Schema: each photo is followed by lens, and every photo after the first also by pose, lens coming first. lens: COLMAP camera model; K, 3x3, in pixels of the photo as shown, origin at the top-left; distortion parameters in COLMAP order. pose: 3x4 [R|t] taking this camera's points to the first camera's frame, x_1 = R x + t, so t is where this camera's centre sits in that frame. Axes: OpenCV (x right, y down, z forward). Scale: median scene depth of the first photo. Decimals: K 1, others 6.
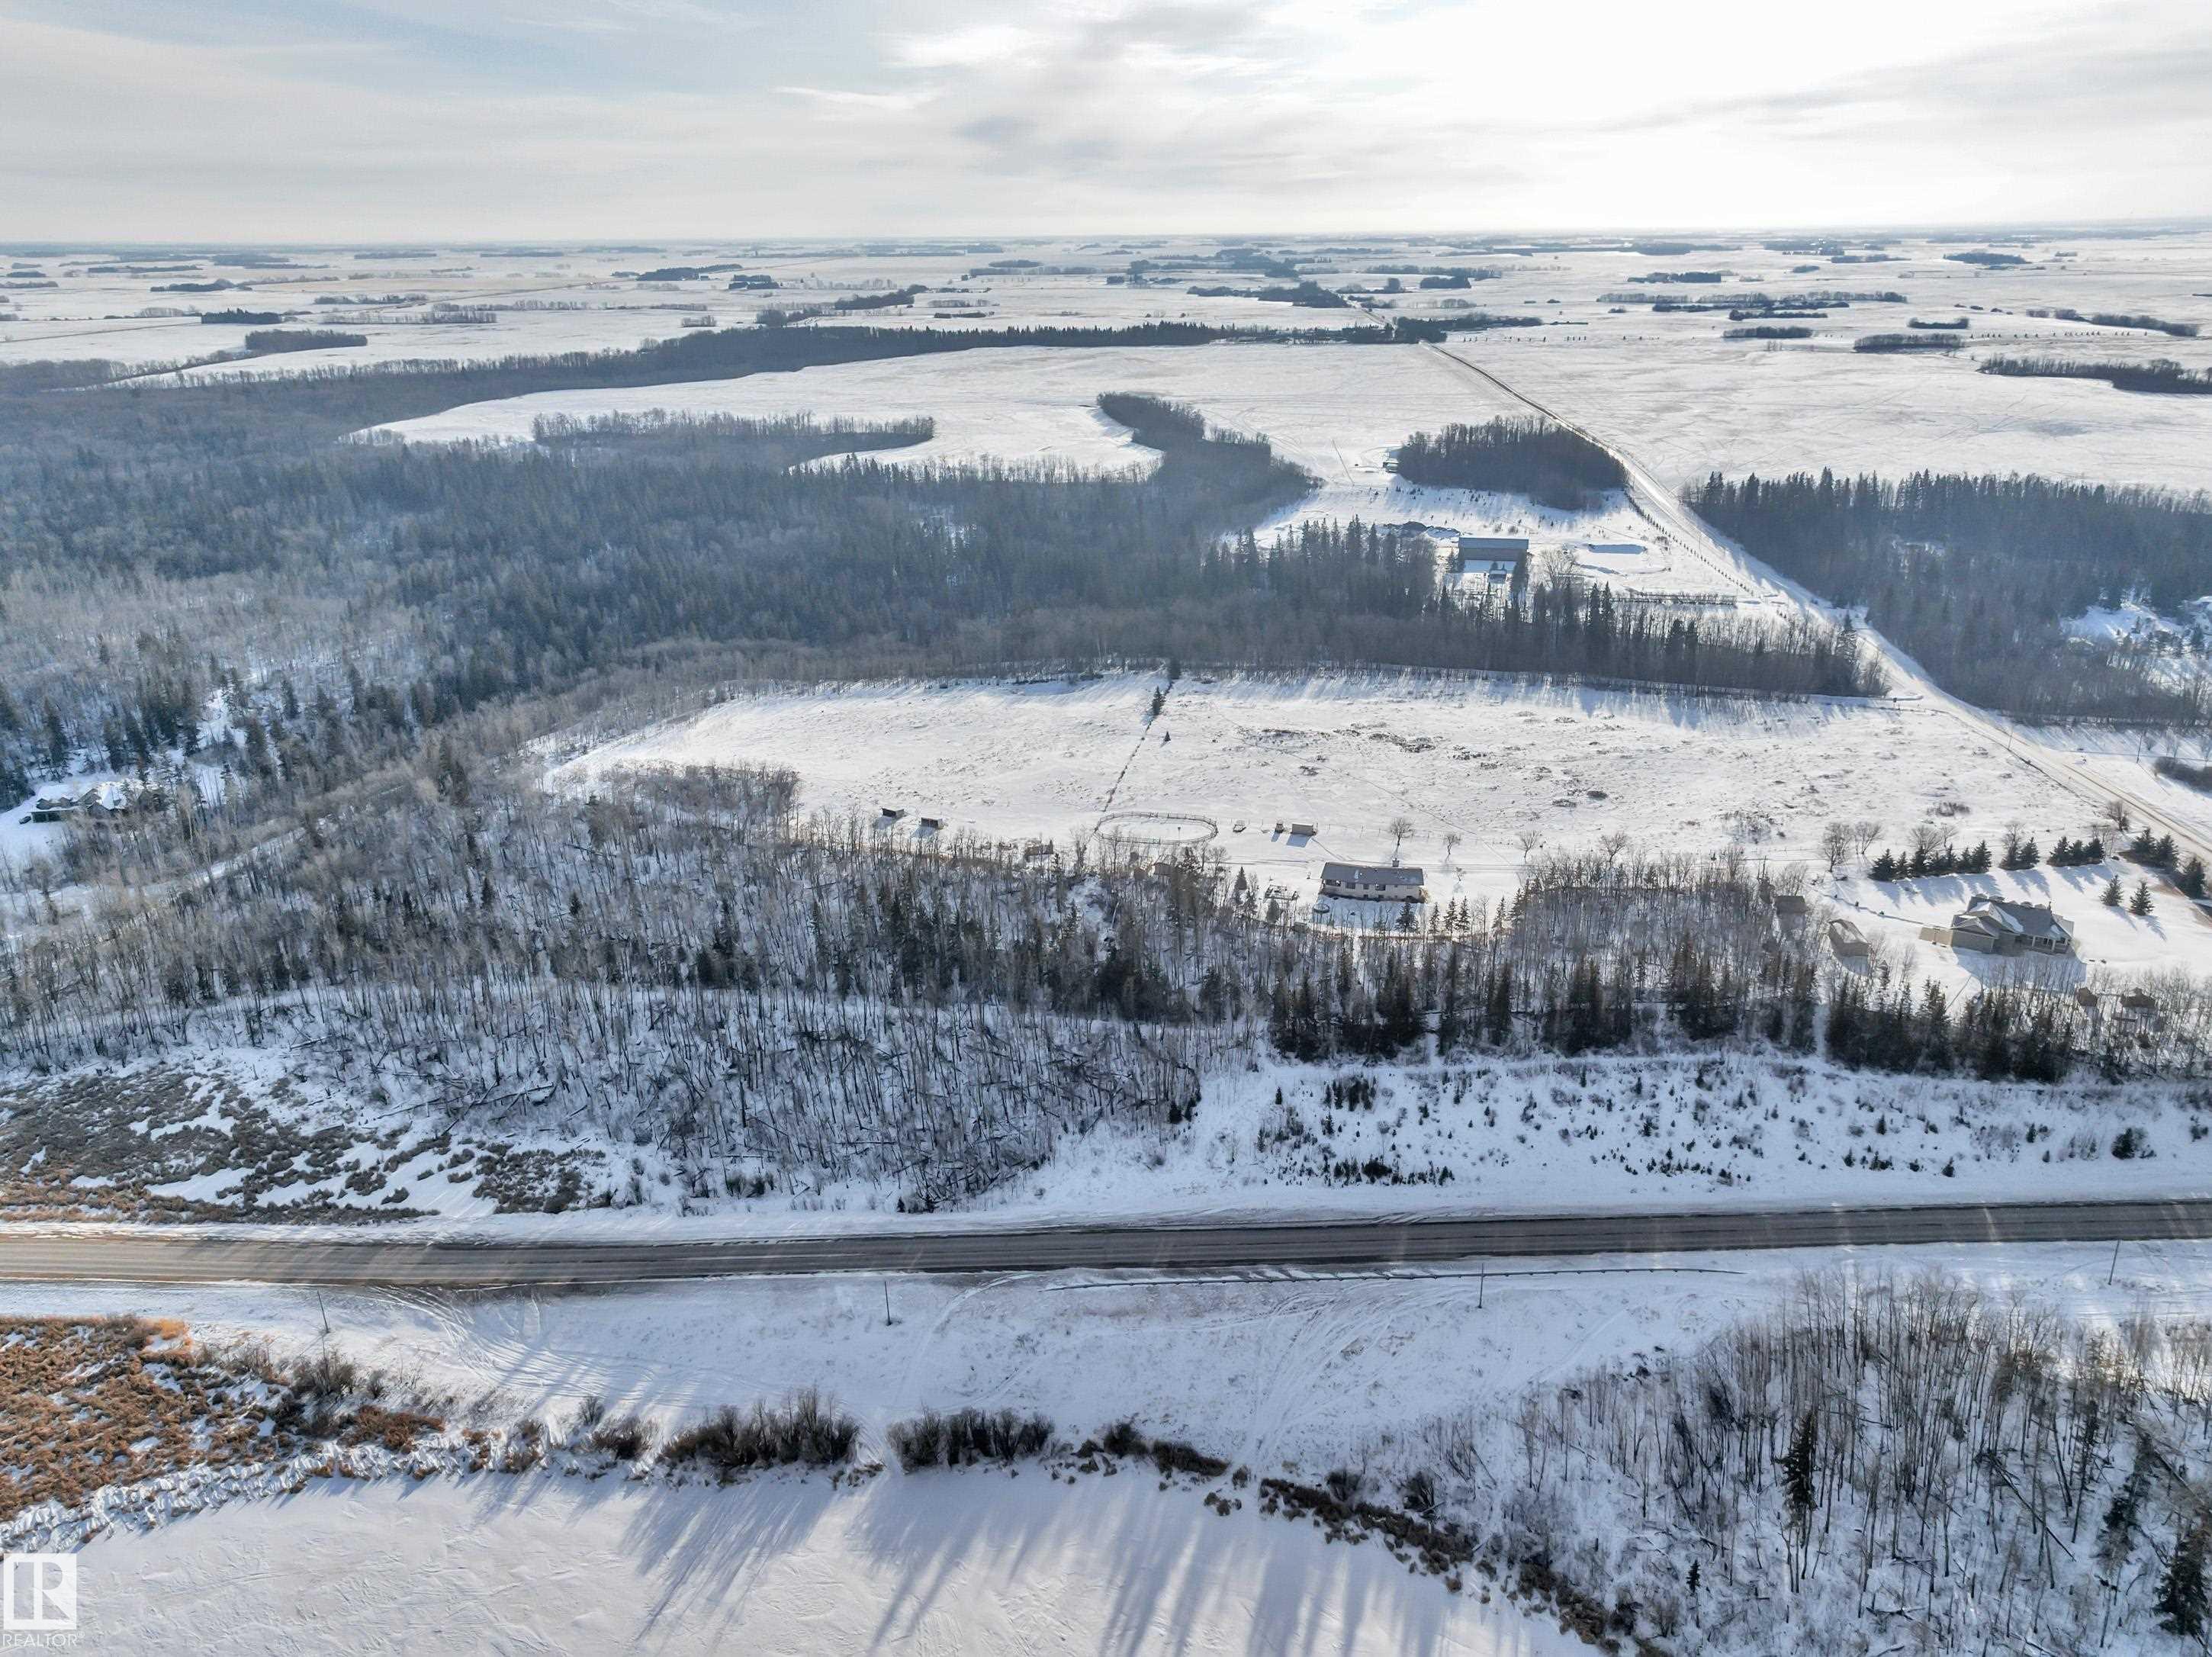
lens RADIAL K [[1545.5, 0, 1106.0], [0, 1545.5, 828.5], [0, 0, 1]] dist [0.007350, 0.001312]
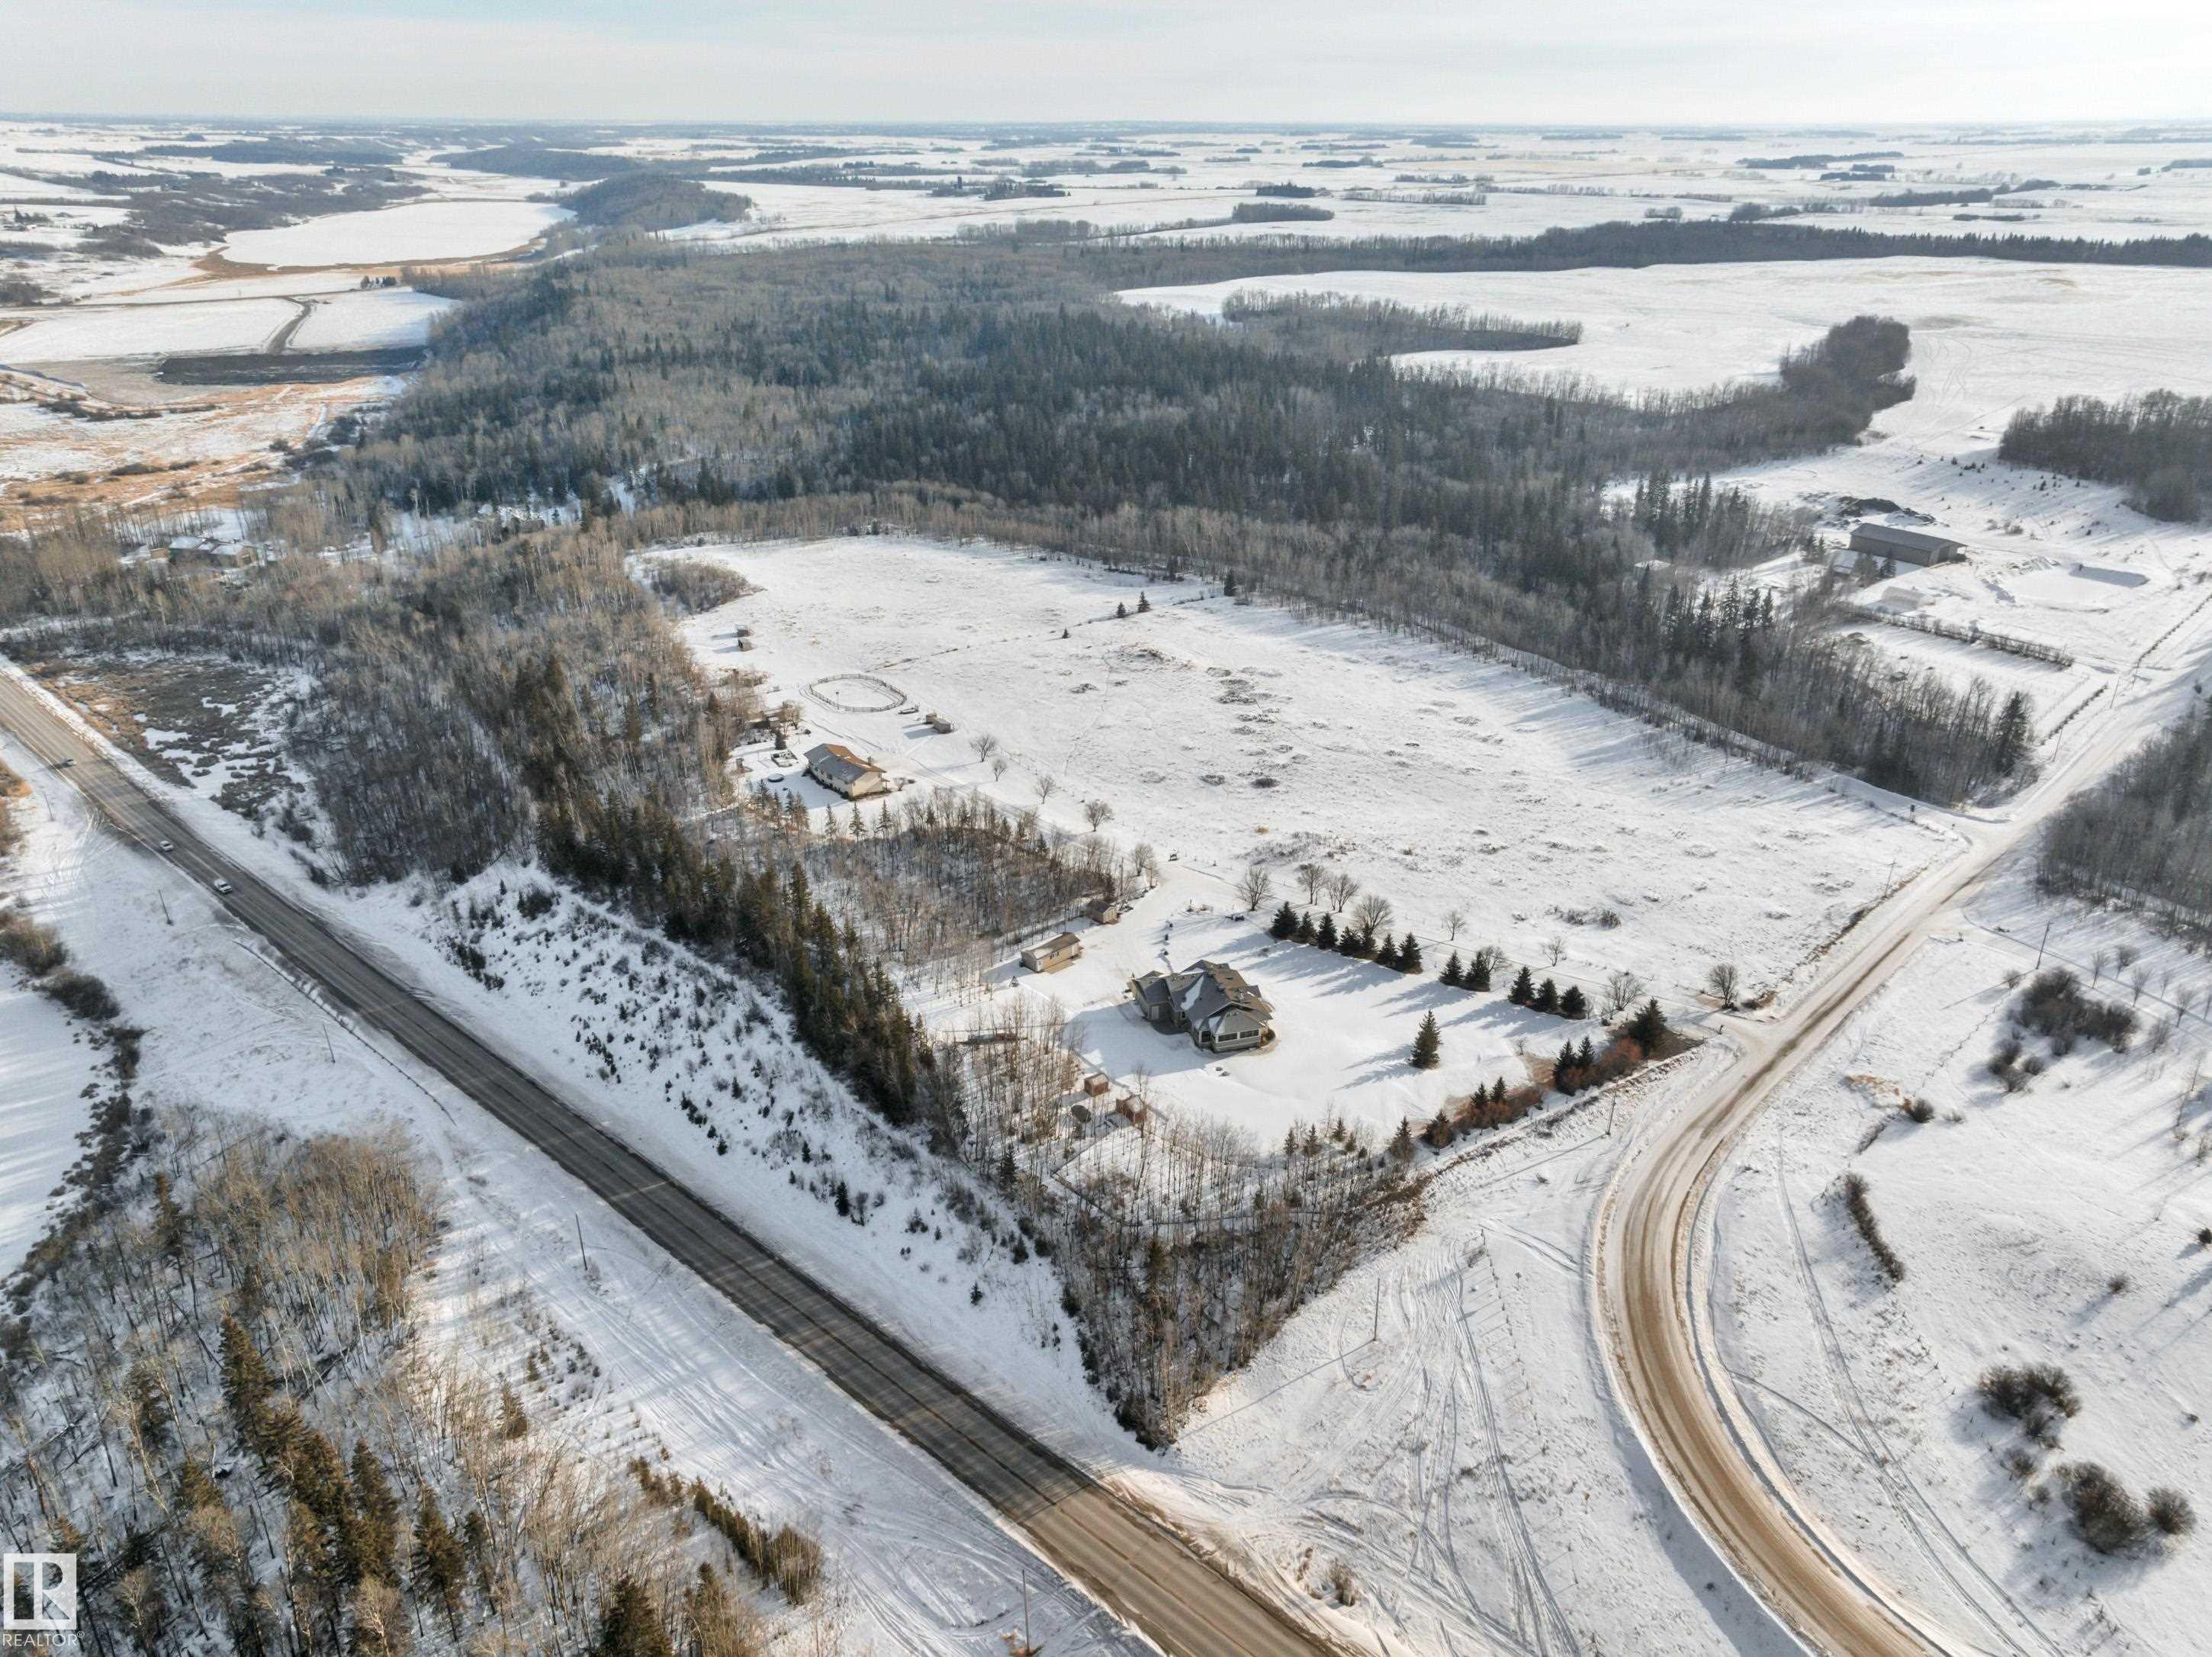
lens RADIAL K [[1545.5, 0, 1106.0], [0, 1545.5, 828.5], [0, 0, 1]] dist [0.007350, 0.001312]
pose [[0.749603, 0.283948, -0.597887, 1.158086], [-0.244789, 0.958190, 0.148158, -0.154655], [0.614959, 0.035296, 0.787769, 0.372289]]
